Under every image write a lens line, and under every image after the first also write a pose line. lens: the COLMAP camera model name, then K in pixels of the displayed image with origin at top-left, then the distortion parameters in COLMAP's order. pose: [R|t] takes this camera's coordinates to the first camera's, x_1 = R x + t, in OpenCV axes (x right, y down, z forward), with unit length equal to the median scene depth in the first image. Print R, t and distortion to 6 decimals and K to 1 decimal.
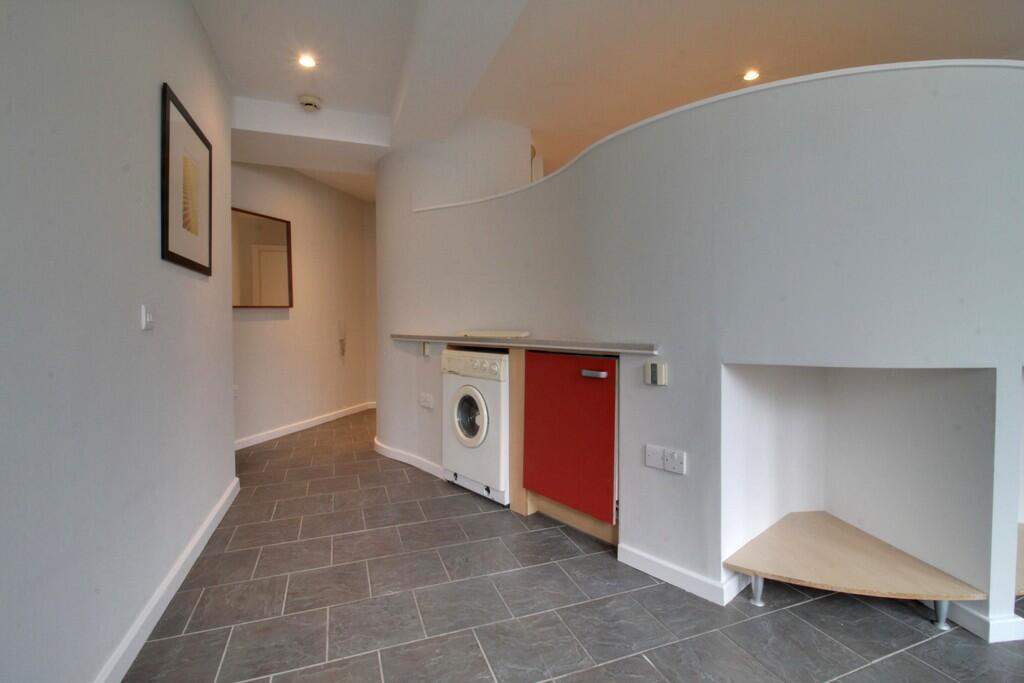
lens RADIAL K [[474.4, 0, 513.8], [0, 474.4, 329.1], [0, 0, 1]] dist [0.001657, -0.012969]
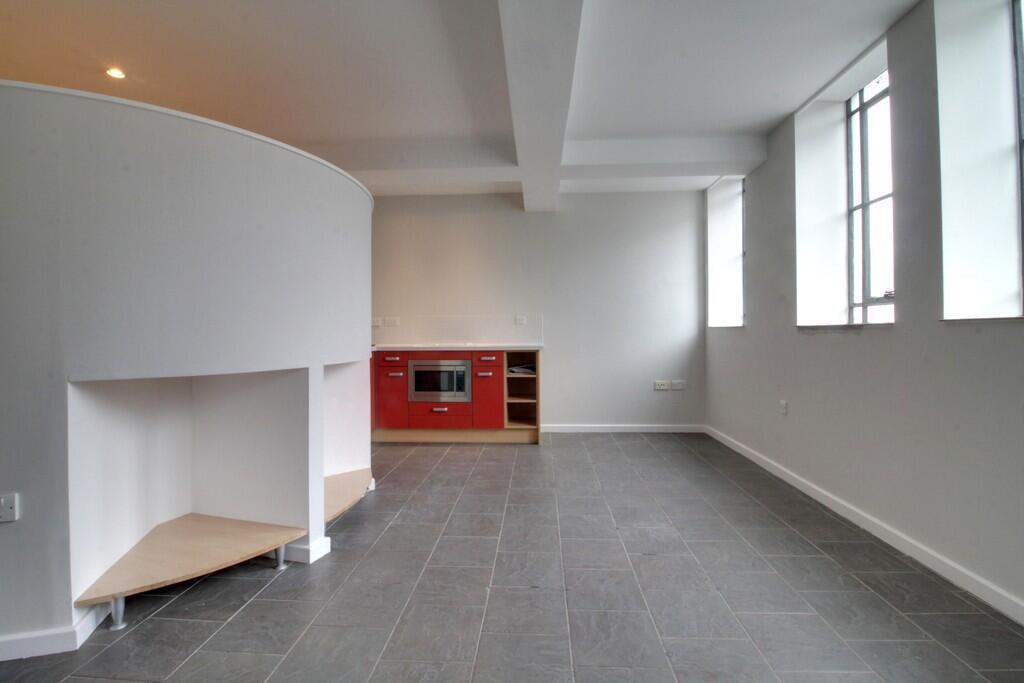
lens RADIAL K [[474.4, 0, 513.8], [0, 474.4, 329.1], [0, 0, 1]] dist [0.001657, -0.012969]
pose [[0.404566, 0.009601, 0.914458, -0.034434], [0.018294, 0.999660, -0.018589, 0.002218], [-0.914326, 0.024250, 0.404253, -0.127308]]
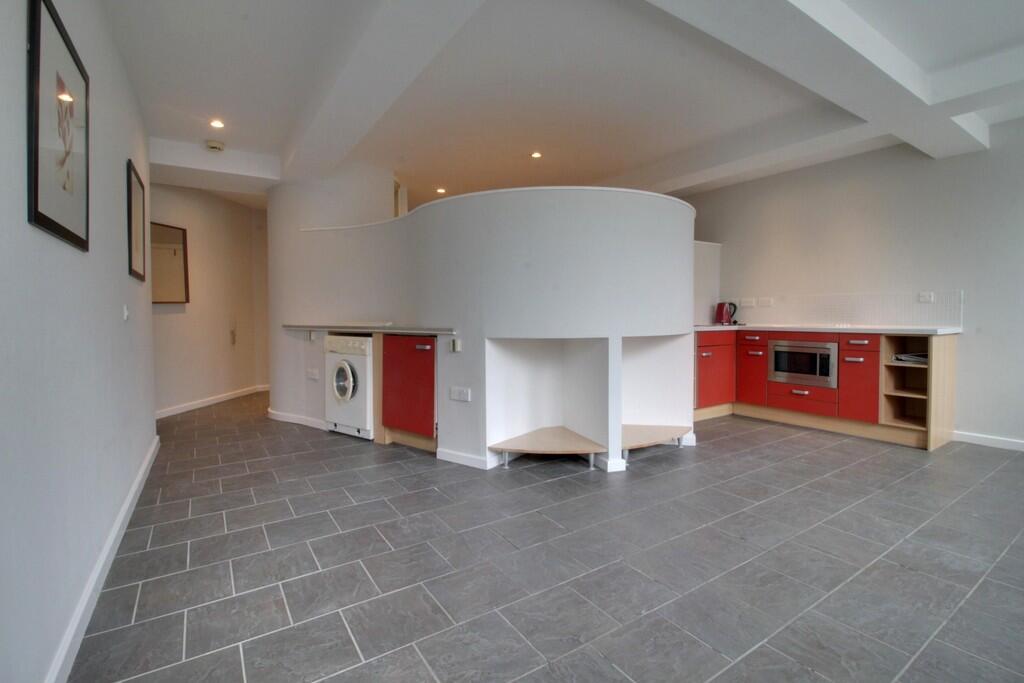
lens RADIAL K [[474.4, 0, 513.8], [0, 474.4, 329.1], [0, 0, 1]] dist [0.001657, -0.012969]
pose [[0.975007, -0.005971, 0.222094, 0.123823], [0.002916, 0.999897, 0.014084, 0.011098], [-0.222155, -0.013085, 0.974924, -0.728658]]
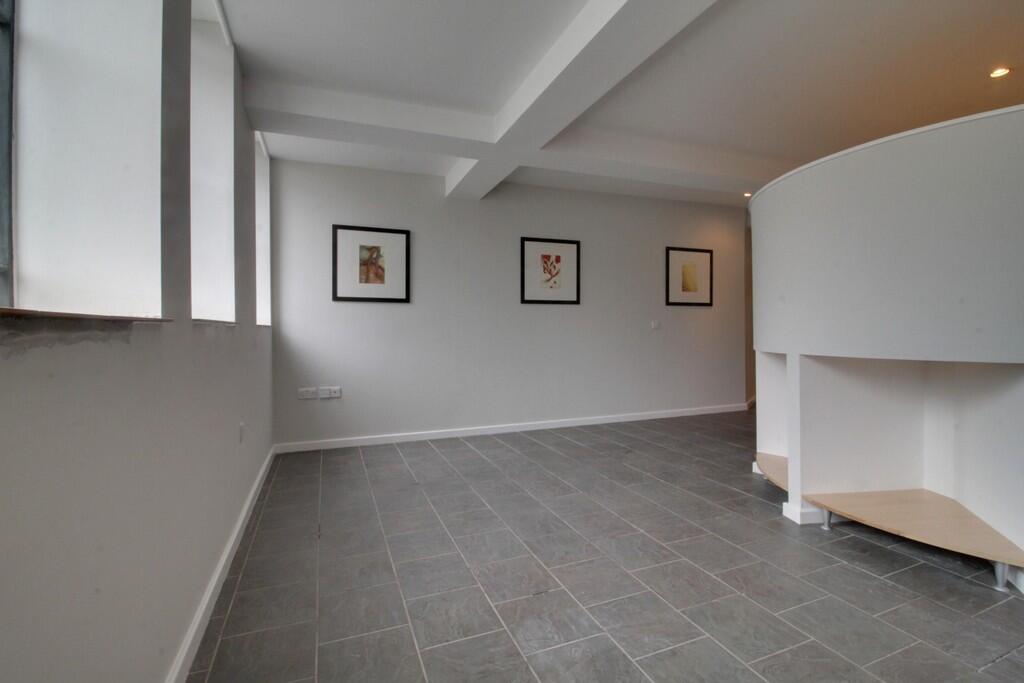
lens RADIAL K [[474.4, 0, 513.8], [0, 474.4, 329.1], [0, 0, 1]] dist [0.001657, -0.012969]
pose [[0.017029, 0.004126, -0.999846, 2.125659], [-0.004937, 0.999980, 0.004043, -0.008411], [0.999843, 0.004867, 0.017049, -0.022955]]
